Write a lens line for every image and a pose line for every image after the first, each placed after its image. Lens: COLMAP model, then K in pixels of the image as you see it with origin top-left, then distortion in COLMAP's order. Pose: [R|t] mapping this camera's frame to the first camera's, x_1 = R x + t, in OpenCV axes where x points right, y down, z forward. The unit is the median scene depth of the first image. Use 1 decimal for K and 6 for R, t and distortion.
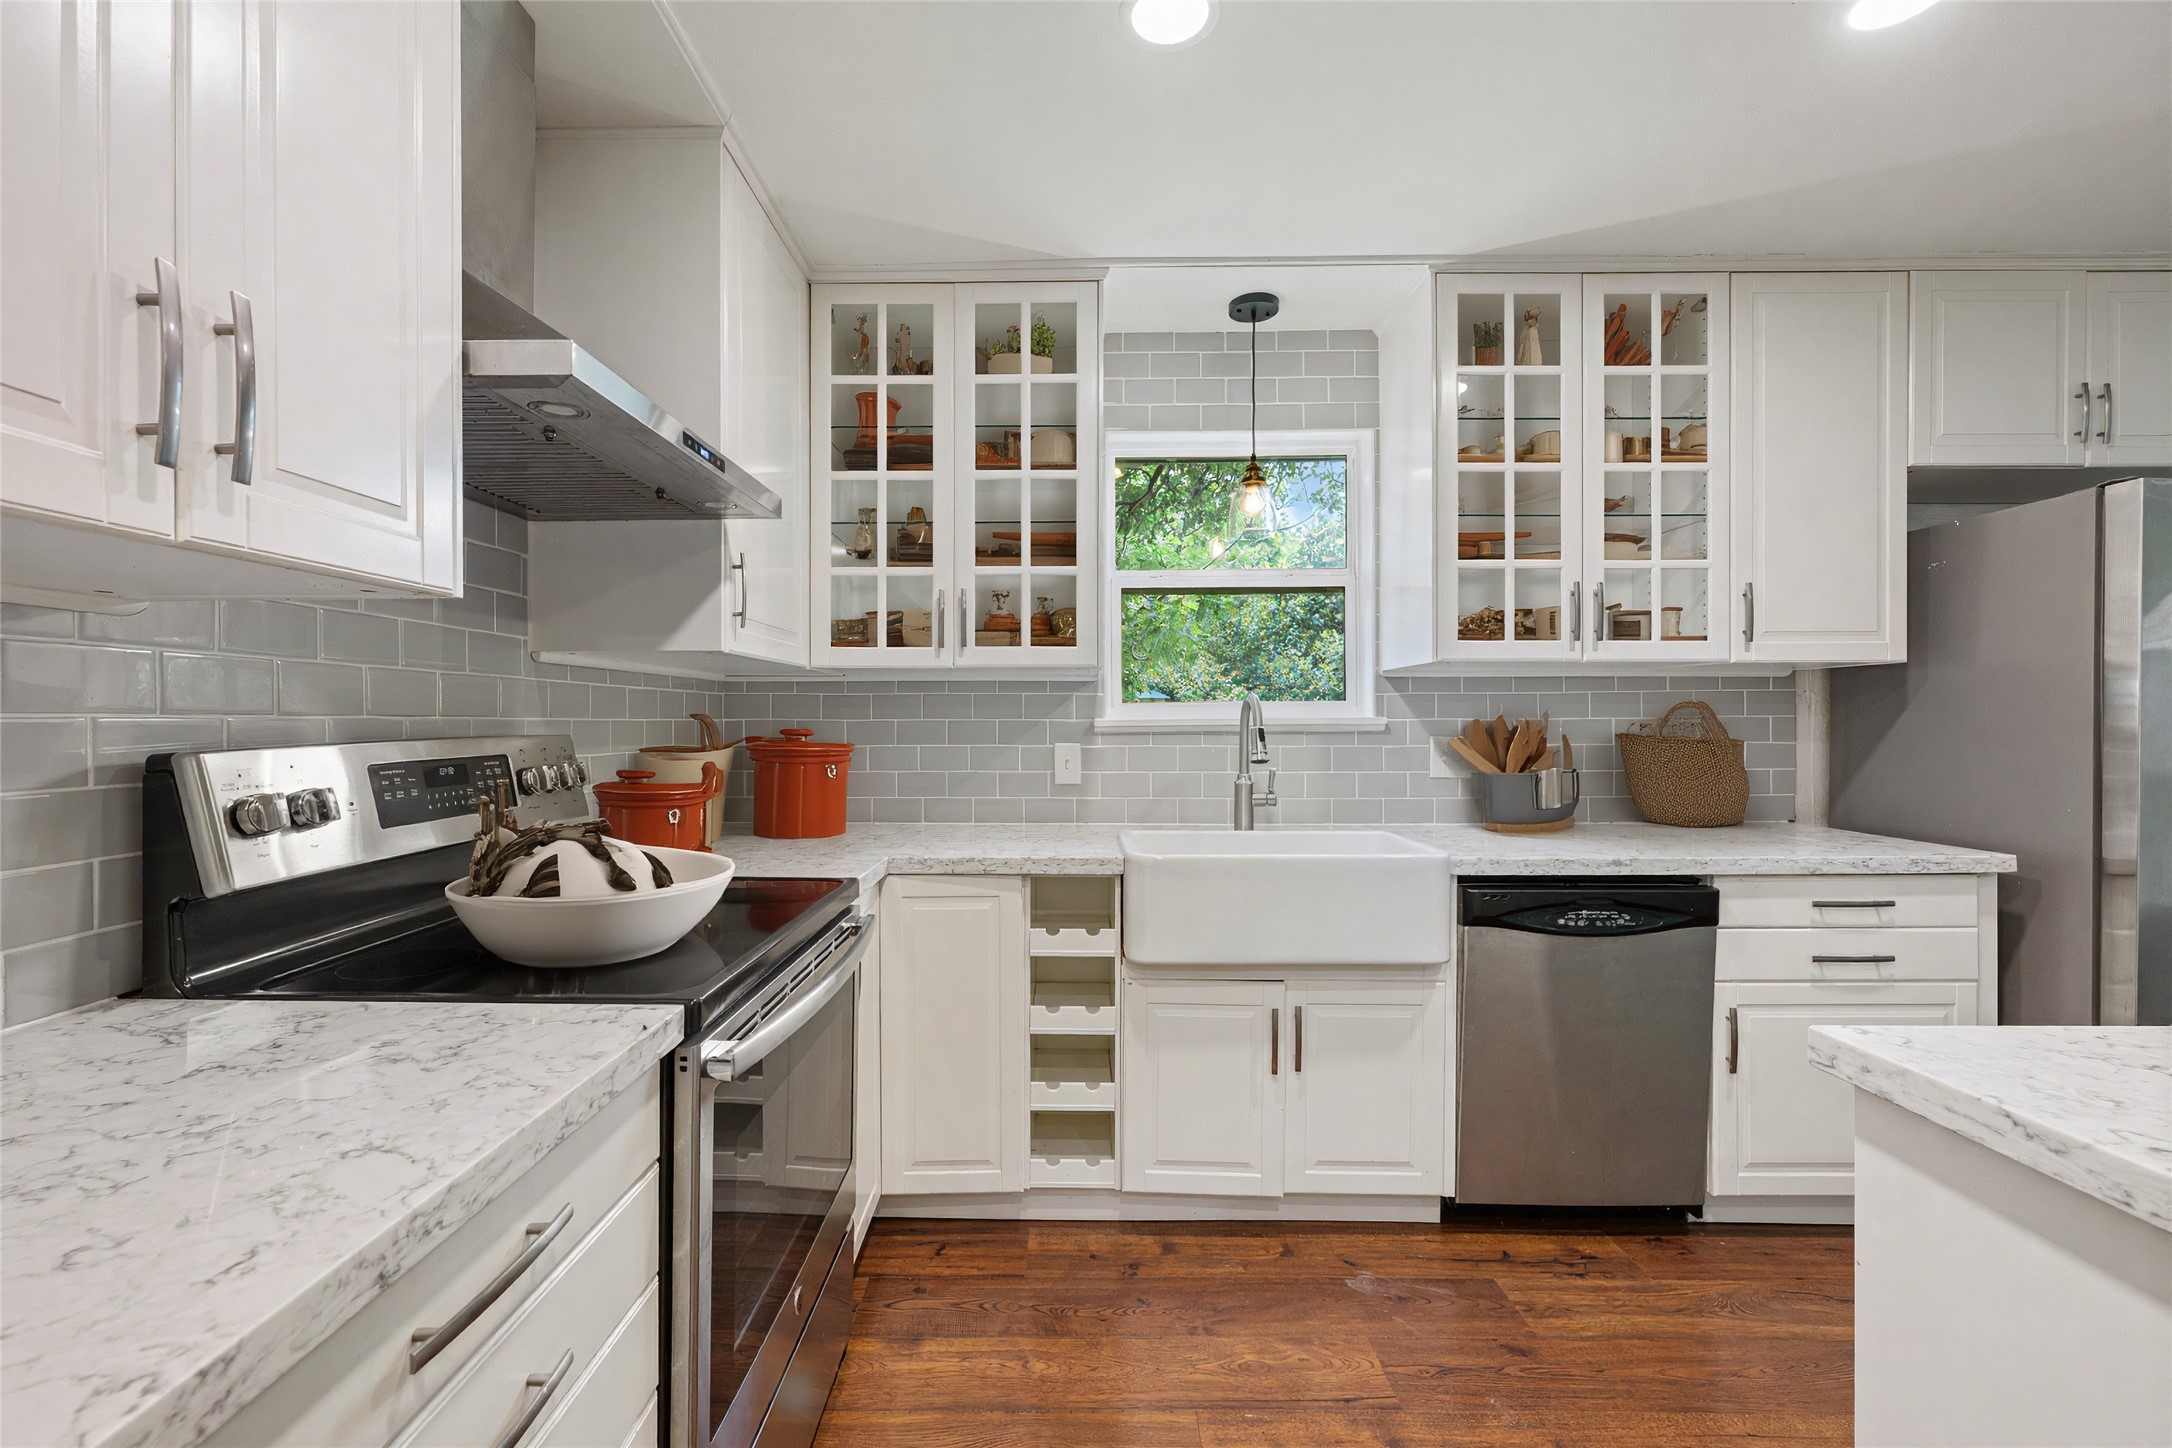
lens RADIAL K [[880.6, 0, 1080.8], [0, 880.6, 726.3], [0, 0, 1]] dist [0.001787, 0.000077]
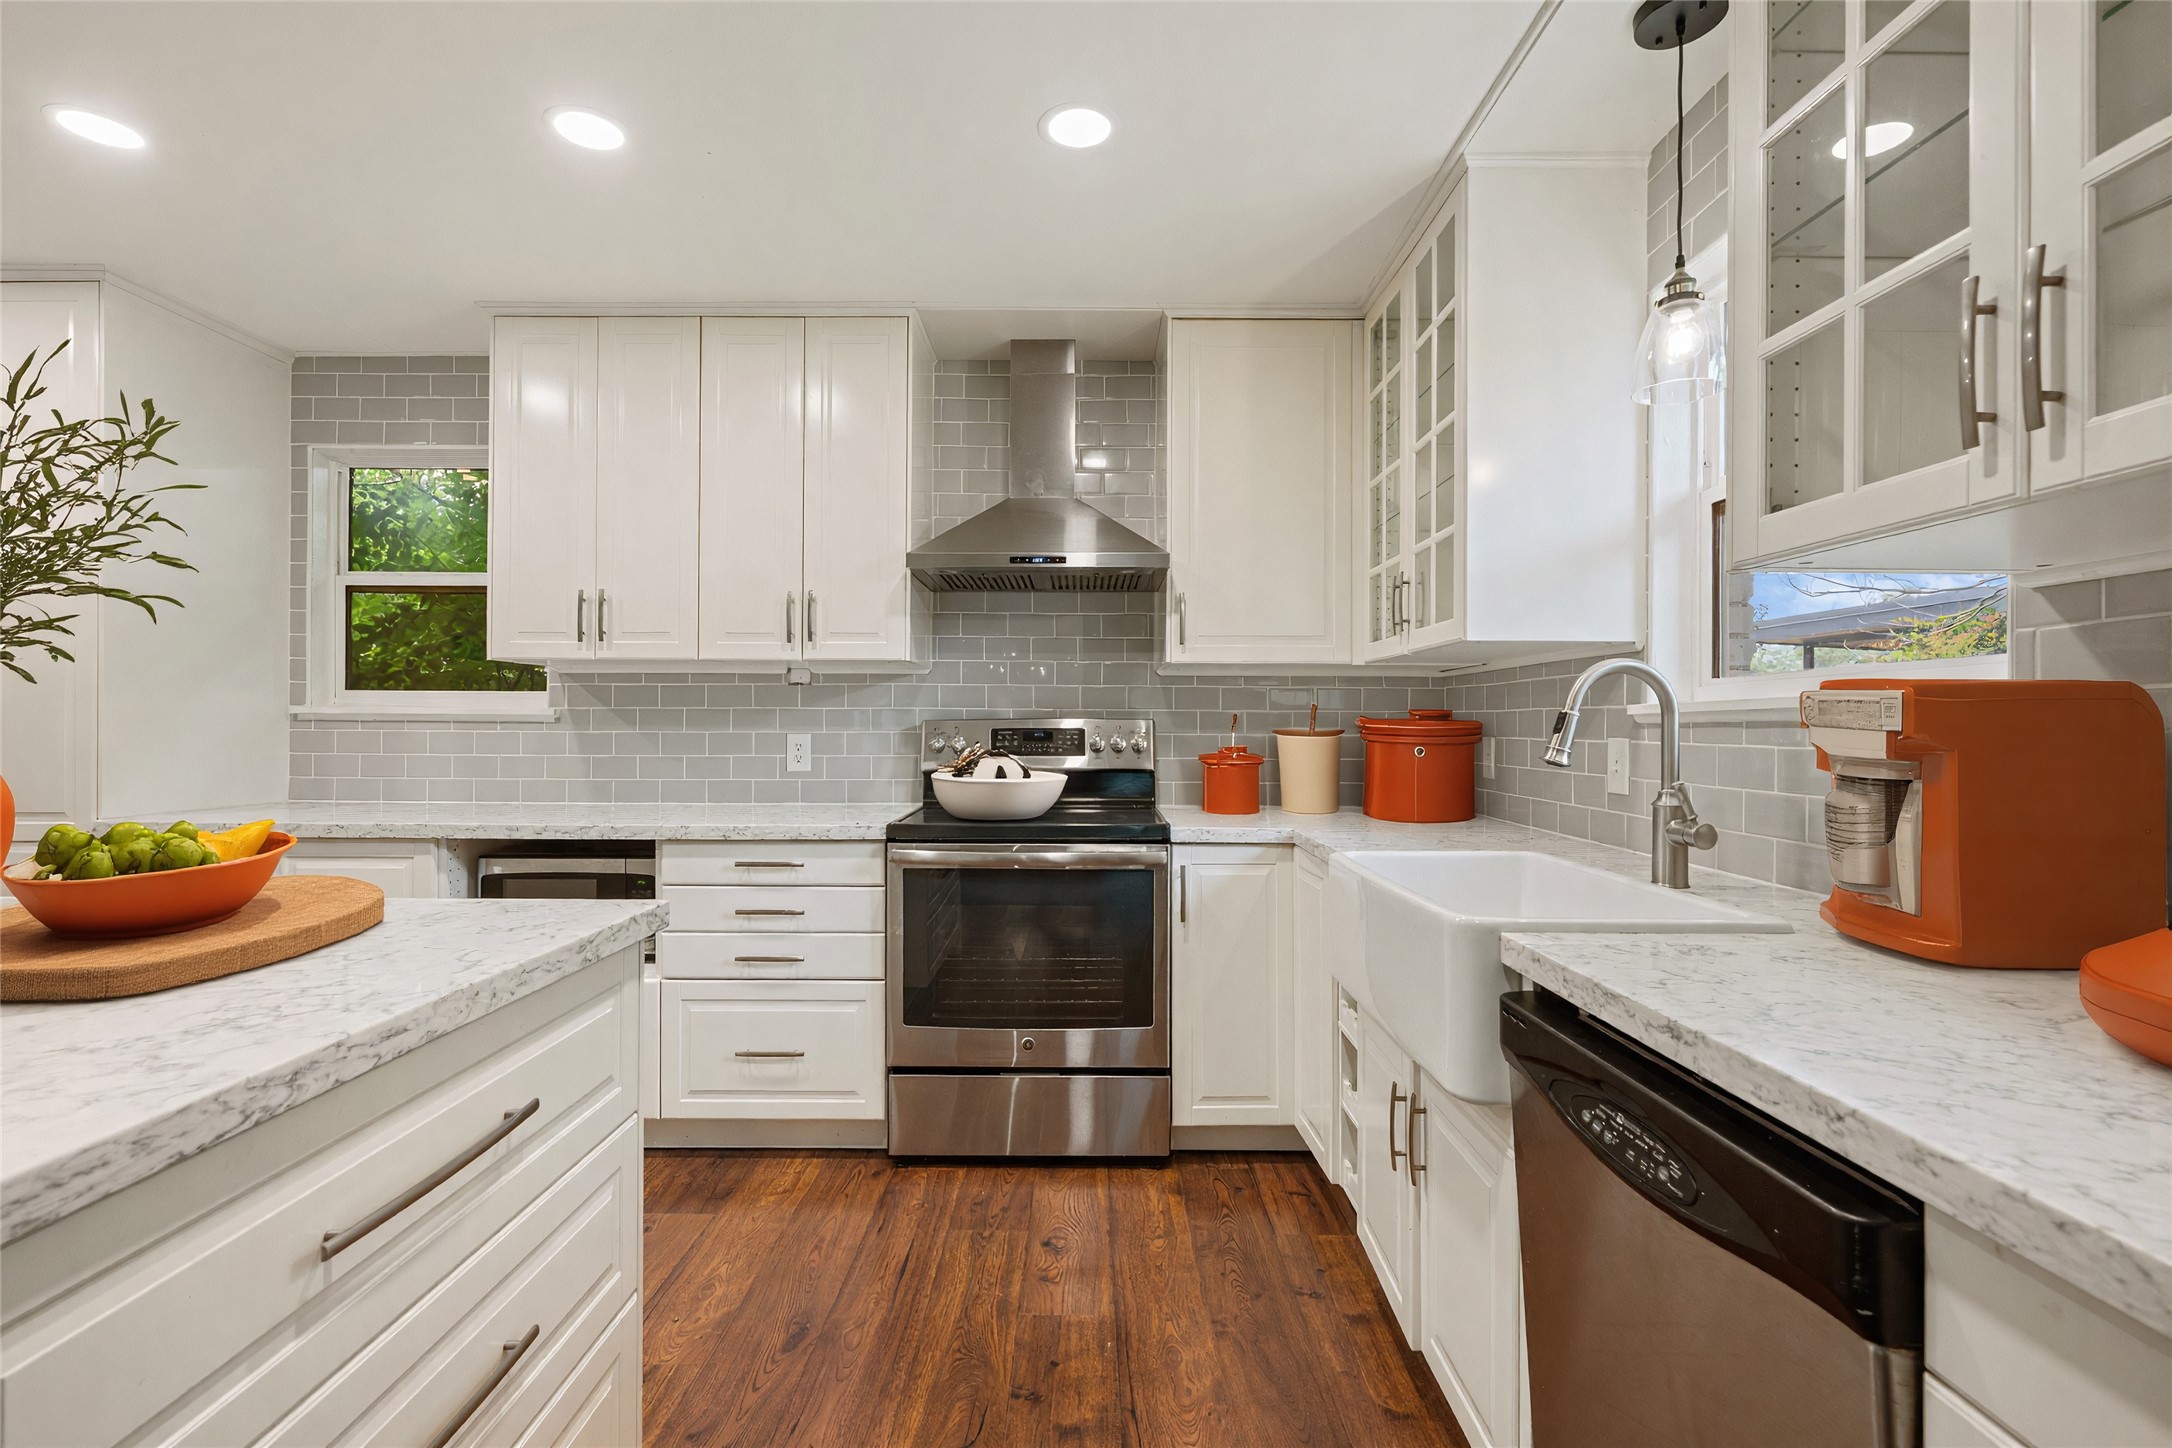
lens RADIAL K [[995.6, 0, 1085.3], [0, 995.6, 721.5], [0, 0, 1]] dist [-0.001333, -0.000227]
pose [[-0.004372, -0.003918, -0.999983, 1.184691], [-0.012949, 0.999909, -0.003861, 0.020088], [0.999907, 0.012932, -0.004422, 0.809687]]
